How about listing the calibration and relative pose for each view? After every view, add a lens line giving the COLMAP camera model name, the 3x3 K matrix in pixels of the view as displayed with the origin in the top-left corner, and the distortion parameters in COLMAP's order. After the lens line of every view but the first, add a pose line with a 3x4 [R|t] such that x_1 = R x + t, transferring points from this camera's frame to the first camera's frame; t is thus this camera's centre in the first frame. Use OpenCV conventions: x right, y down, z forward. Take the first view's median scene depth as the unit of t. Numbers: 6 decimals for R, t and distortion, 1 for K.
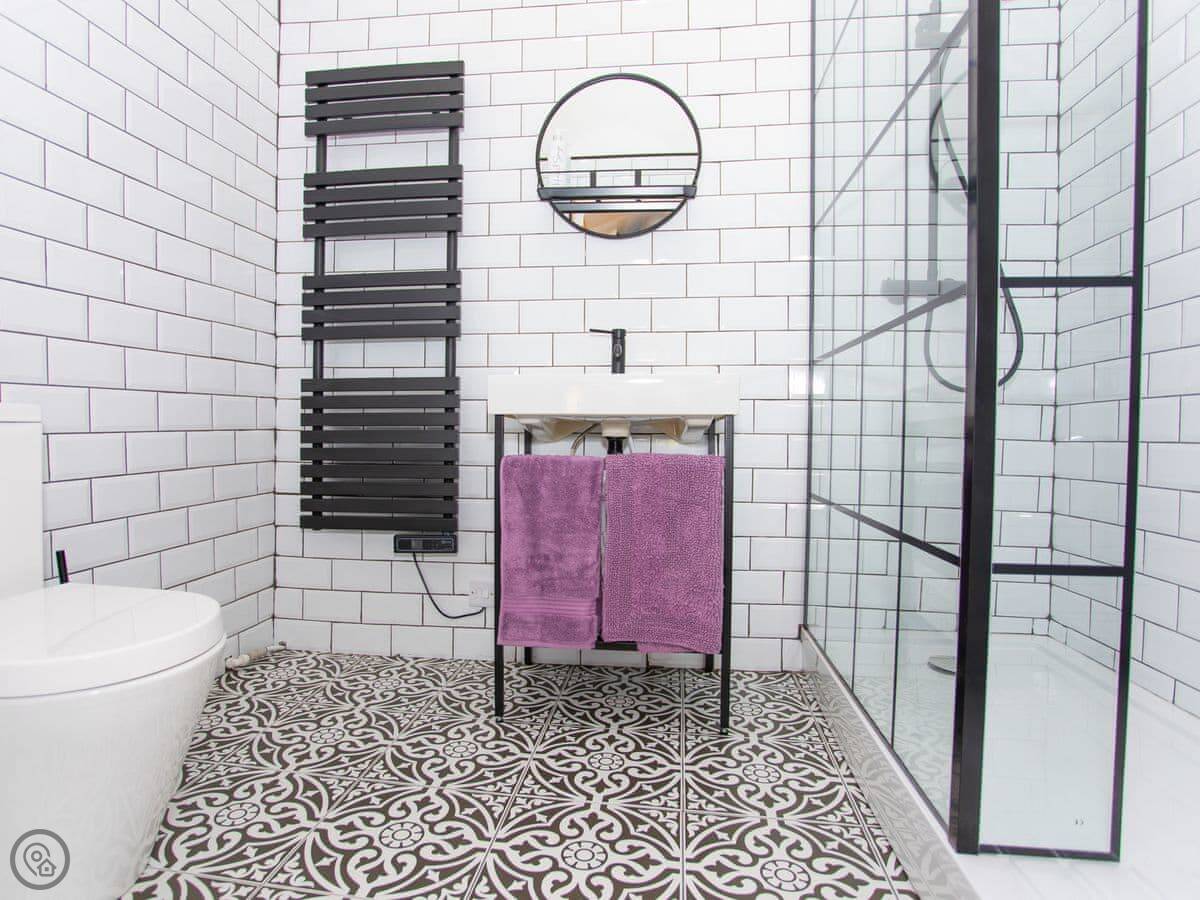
lens RADIAL K [[662.6, 0, 592.0], [0, 662.6, 450.2], [0, 0, 1]] dist [-0.057653, 0.017723]
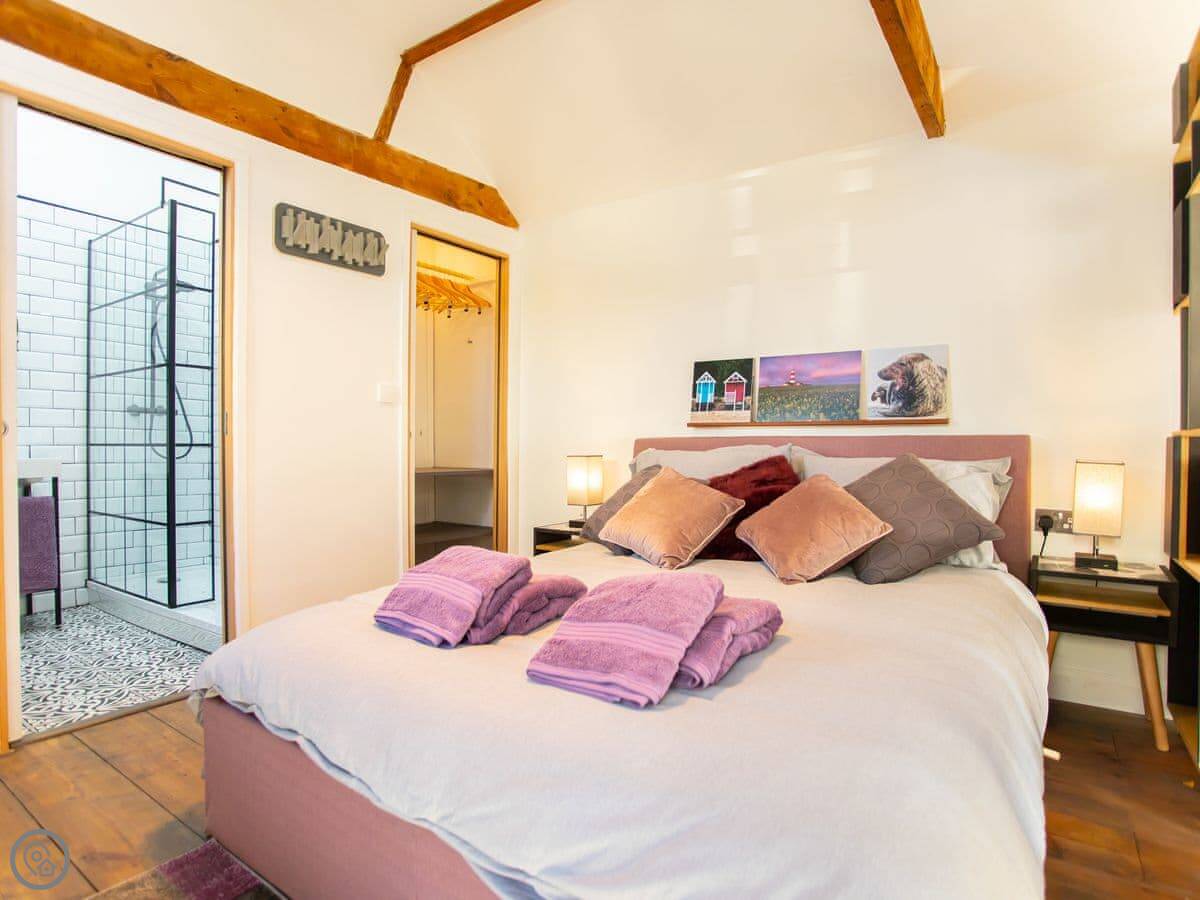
lens RADIAL K [[662.6, 0, 579.0], [0, 662.6, 432.9], [0, 0, 1]] dist [-0.057653, 0.017723]
pose [[0.471010, -0.003114, 0.882122, -0.708963], [0.028099, 0.999539, -0.011476, -0.109105], [-0.881680, 0.030192, 0.470881, -1.260787]]
